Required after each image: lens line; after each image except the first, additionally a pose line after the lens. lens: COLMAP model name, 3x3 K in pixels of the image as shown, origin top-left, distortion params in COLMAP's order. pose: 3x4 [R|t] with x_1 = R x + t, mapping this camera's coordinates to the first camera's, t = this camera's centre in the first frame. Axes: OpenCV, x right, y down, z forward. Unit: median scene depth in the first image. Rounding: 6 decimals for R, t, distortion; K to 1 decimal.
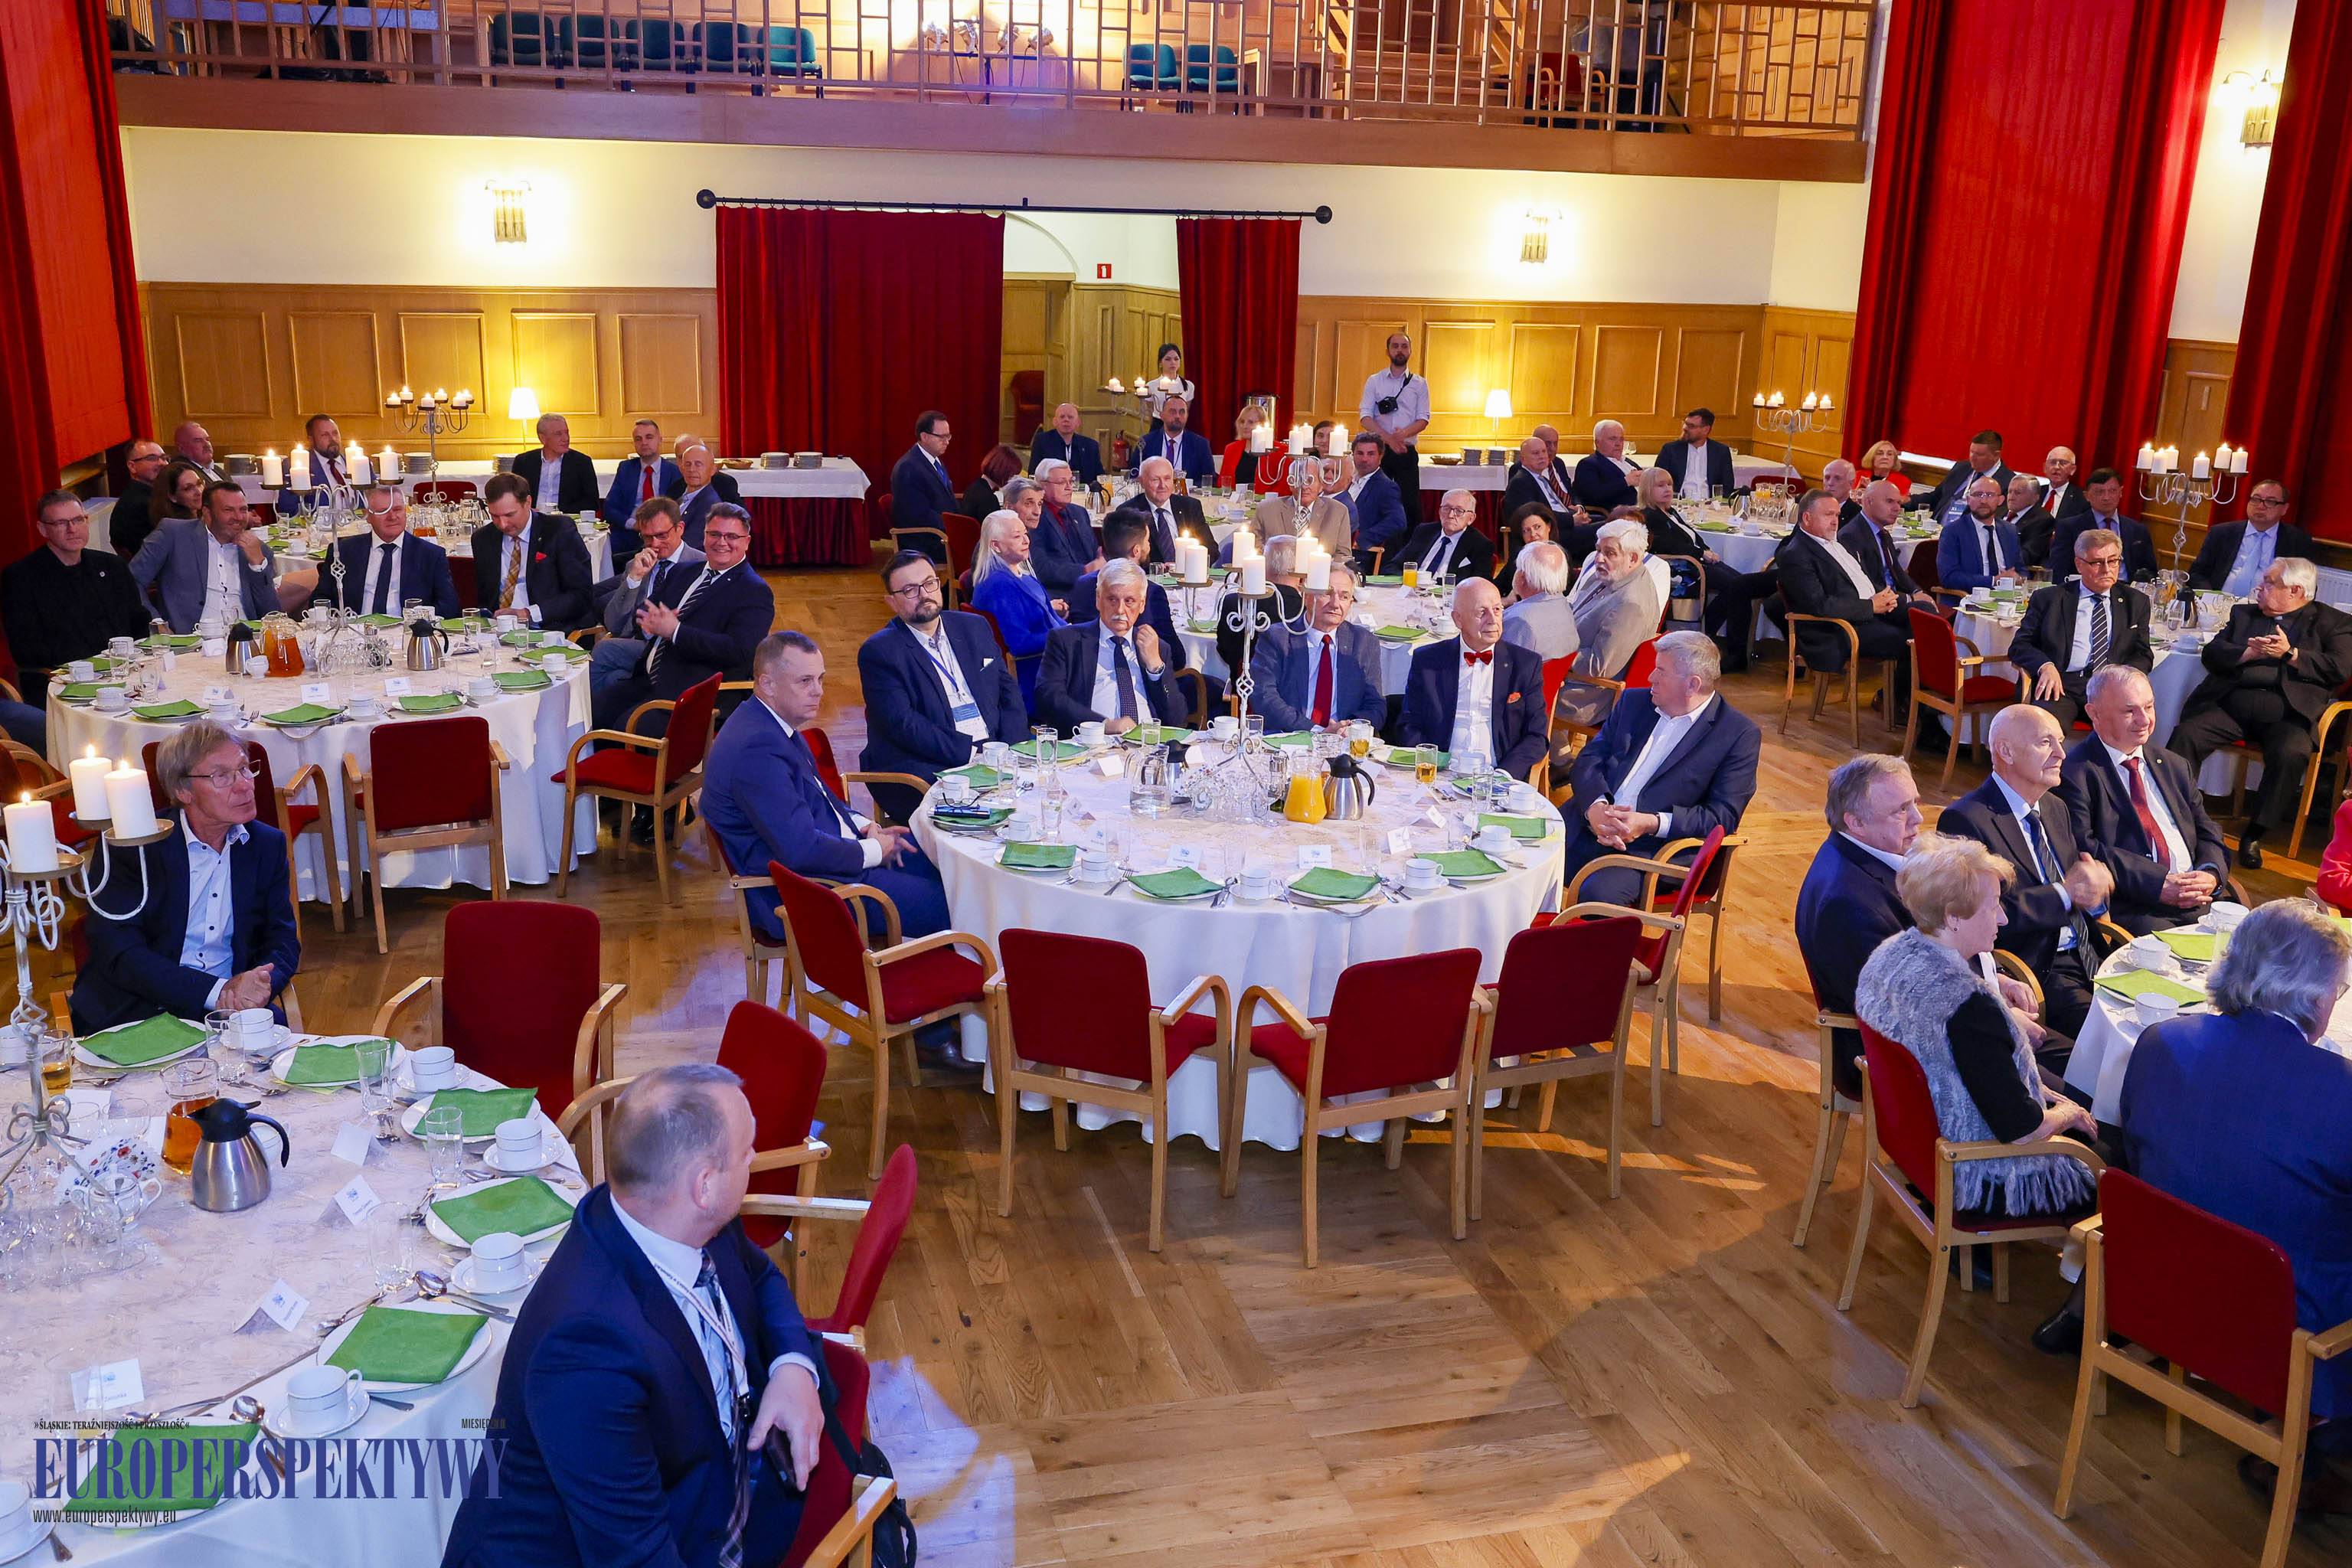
lens RADIAL K [[2038.8, 0, 1152.2], [0, 2038.8, 786.9], [0, 0, 1]] dist [-0.076135, 0.110849]
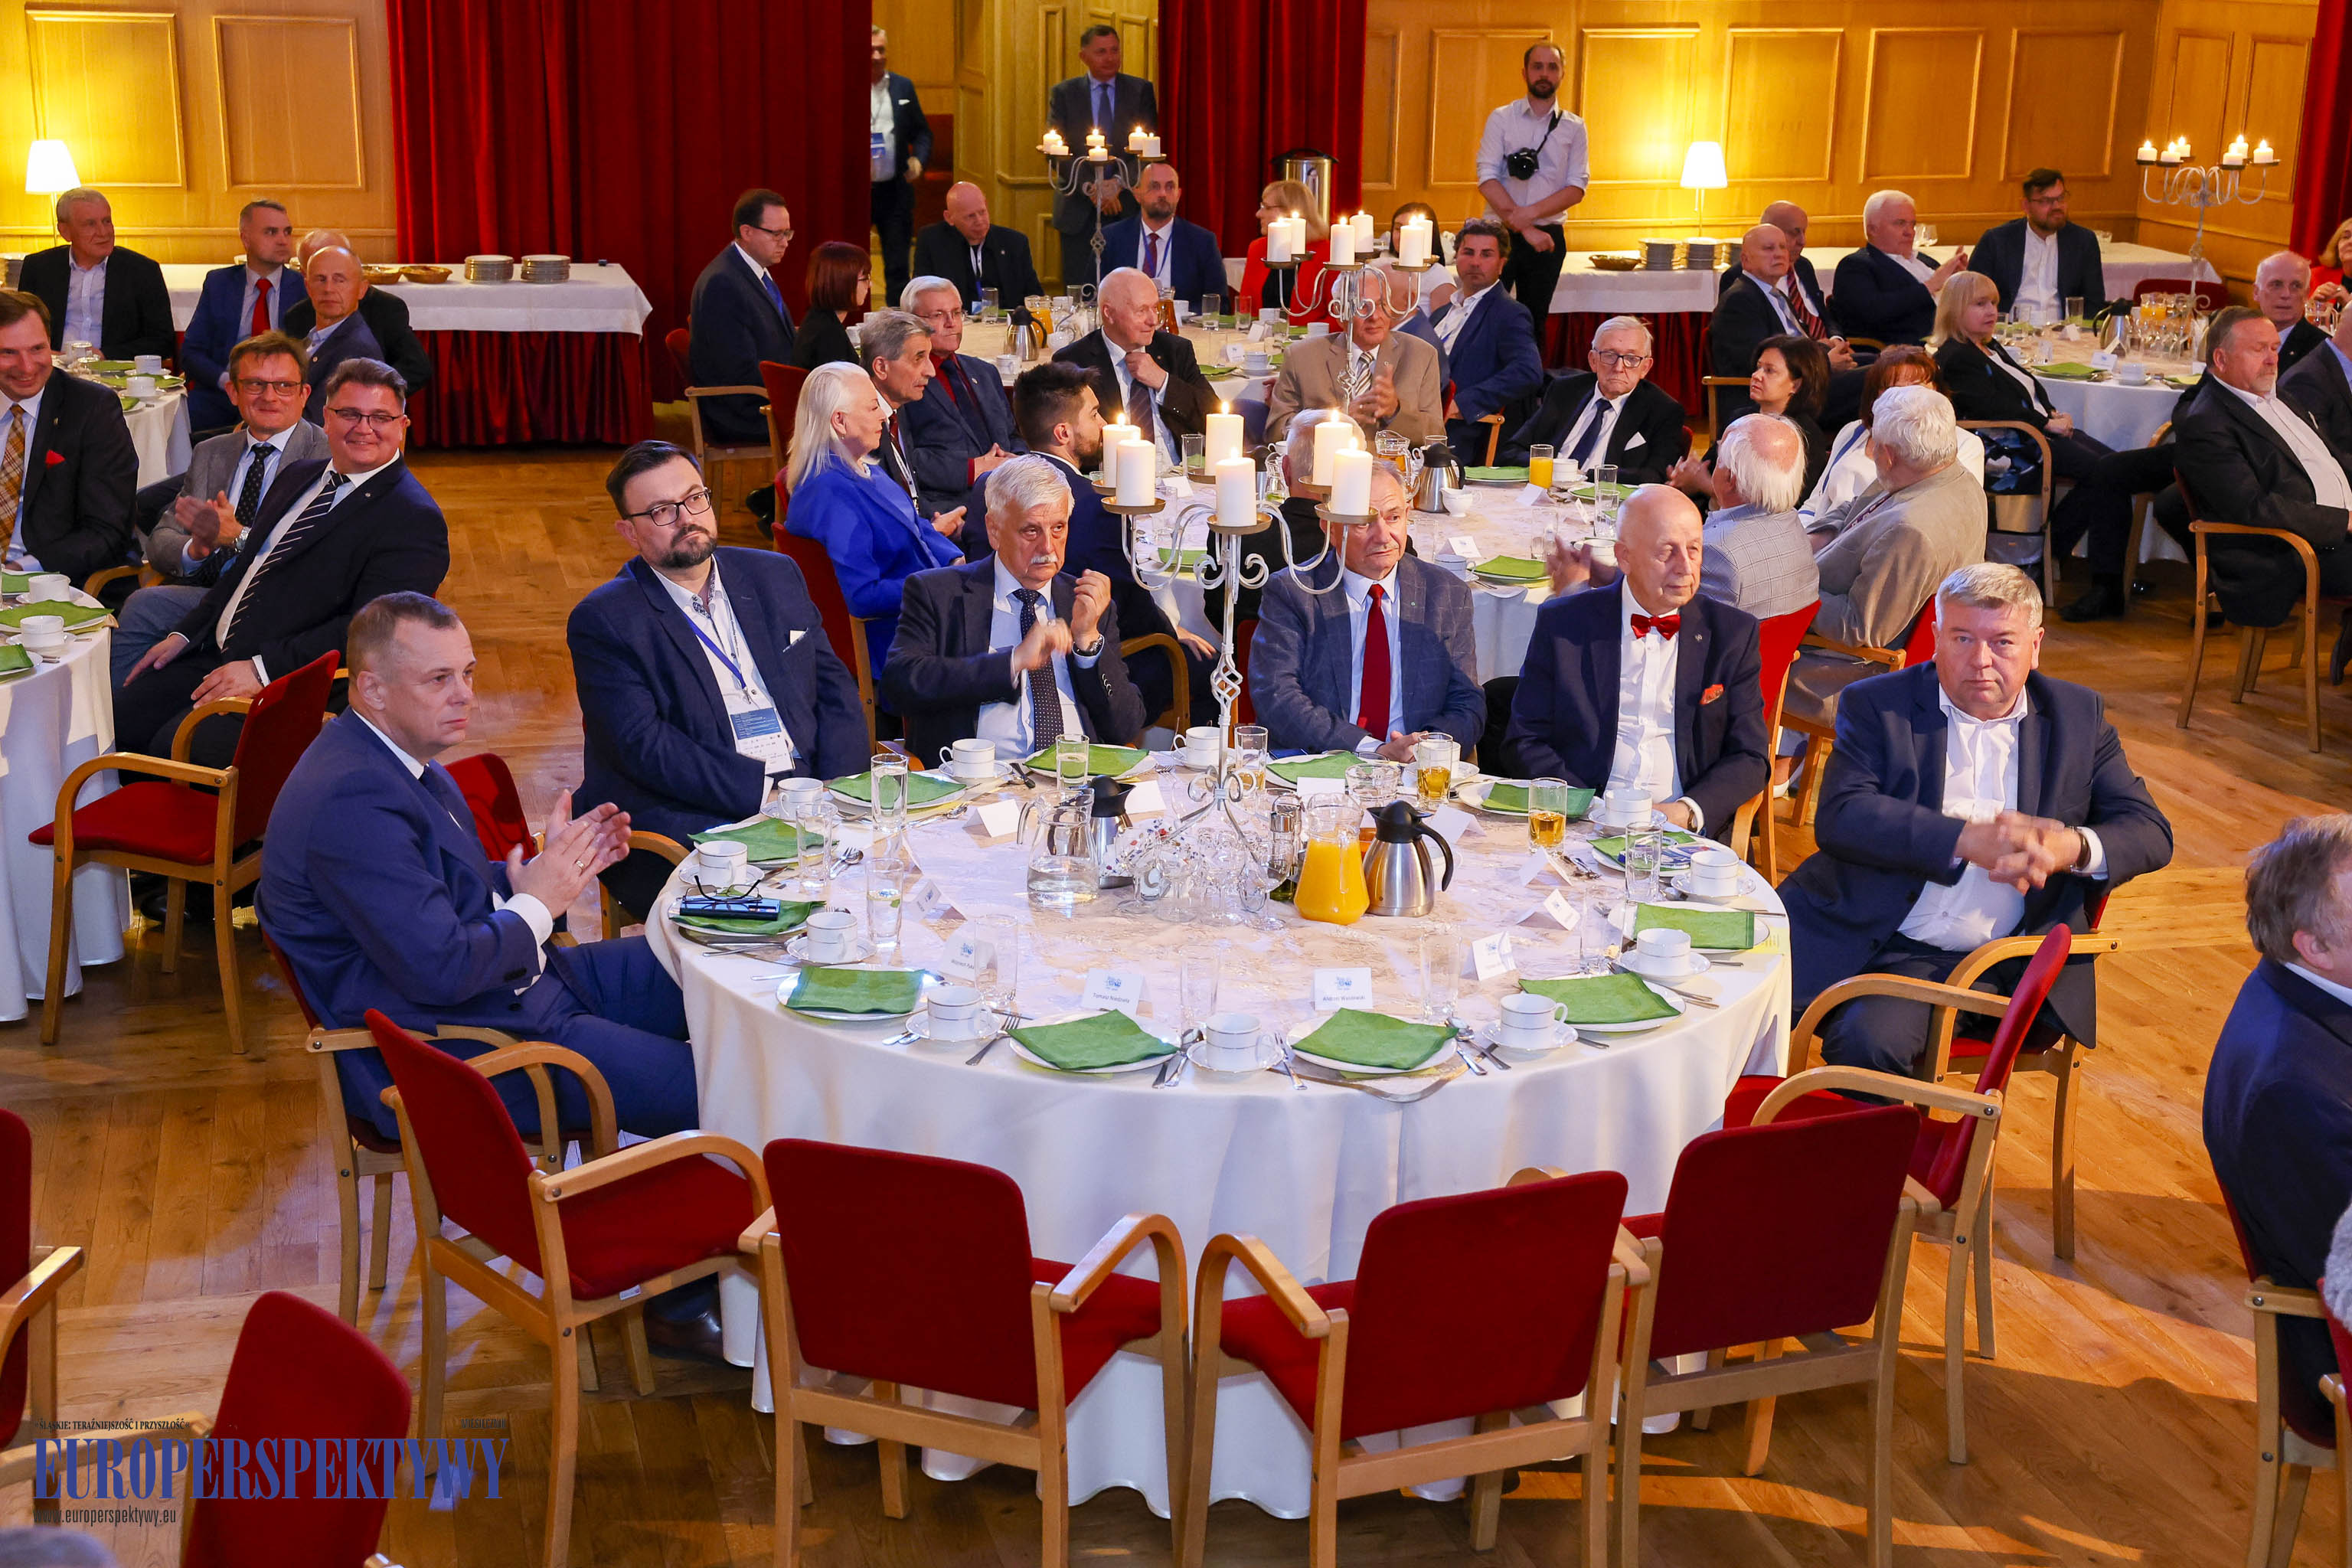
lens RADIAL K [[3268.2, 0, 1176.0], [0, 3268.2, 784.0], [0, 0, 1]] dist [0.121496, -0.032357]
pose [[0.999973, -0.006556, 0.003340, 0.023149], [0.006553, 0.999978, 0.000755, -0.017991], [-0.003345, -0.000733, 0.999994, 0.065500]]
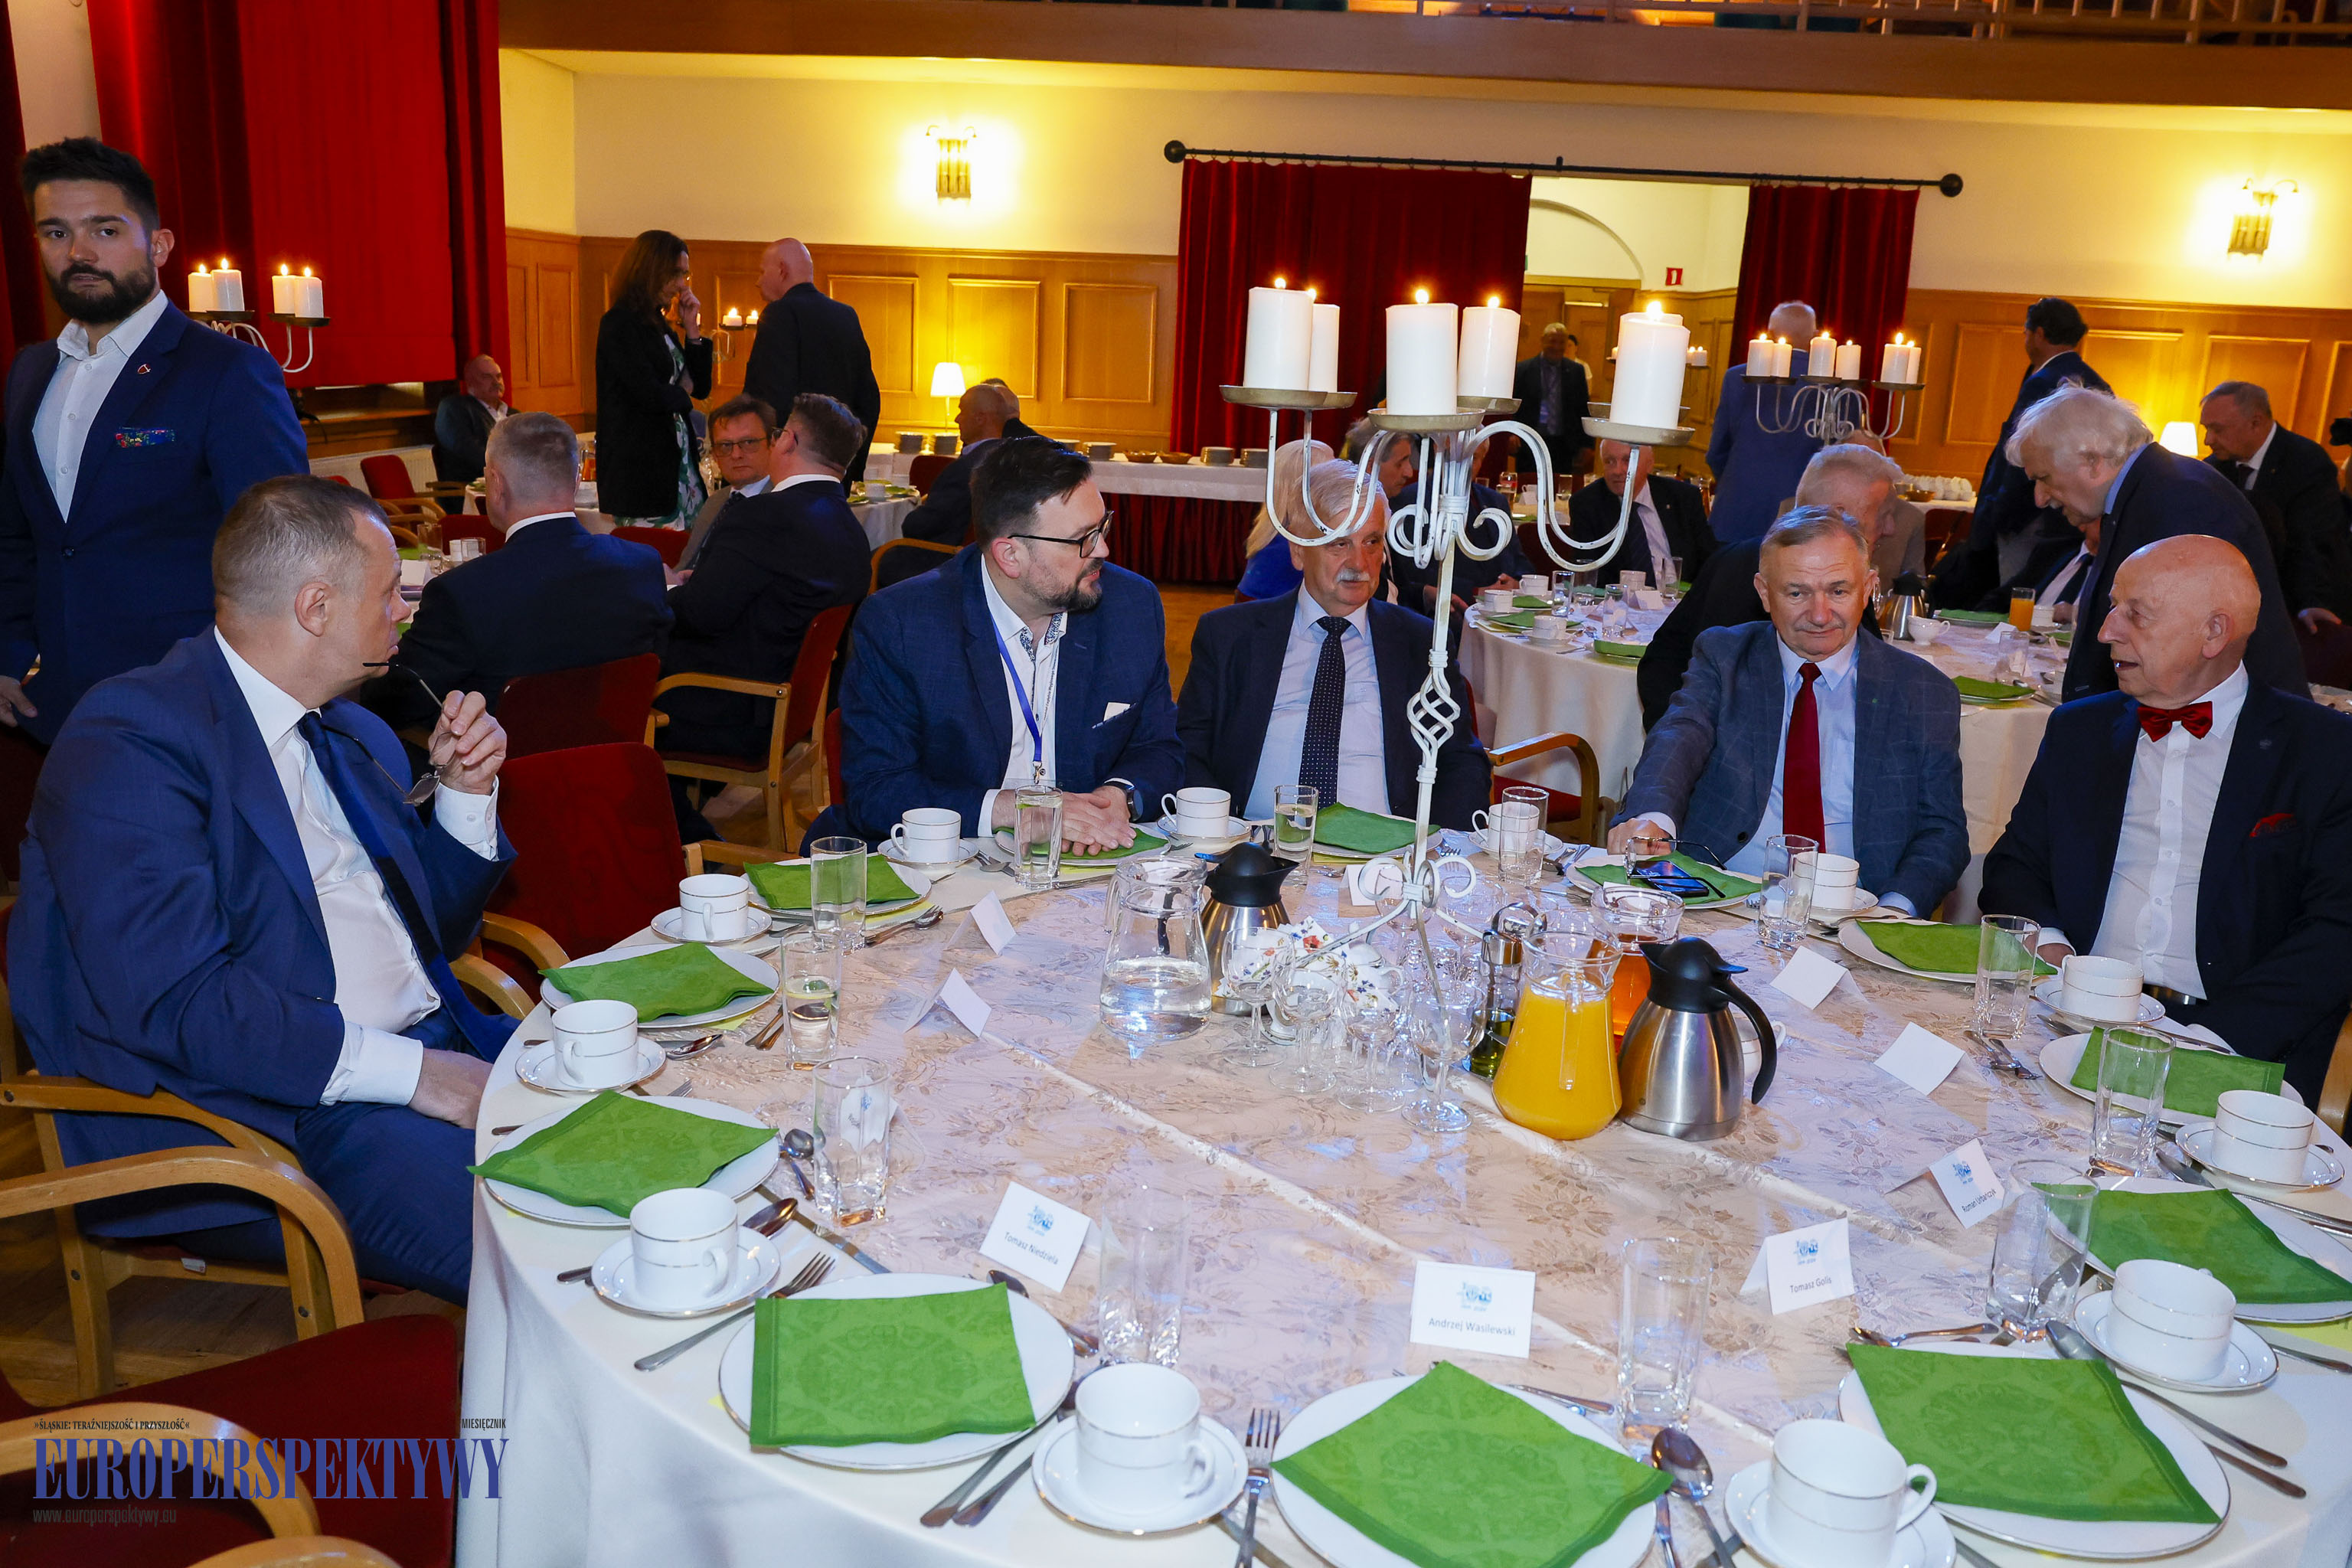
lens RADIAL K [[1874.4, 0, 1166.4], [0, 1874.4, 752.0], [0, 0, 1]] dist [-0.096301, 0.112367]
pose [[0.946119, 0.087513, -0.311771, 0.085840], [-0.103899, 0.993925, -0.036308, -0.021538], [0.306699, 0.066744, 0.949463, 0.556134]]
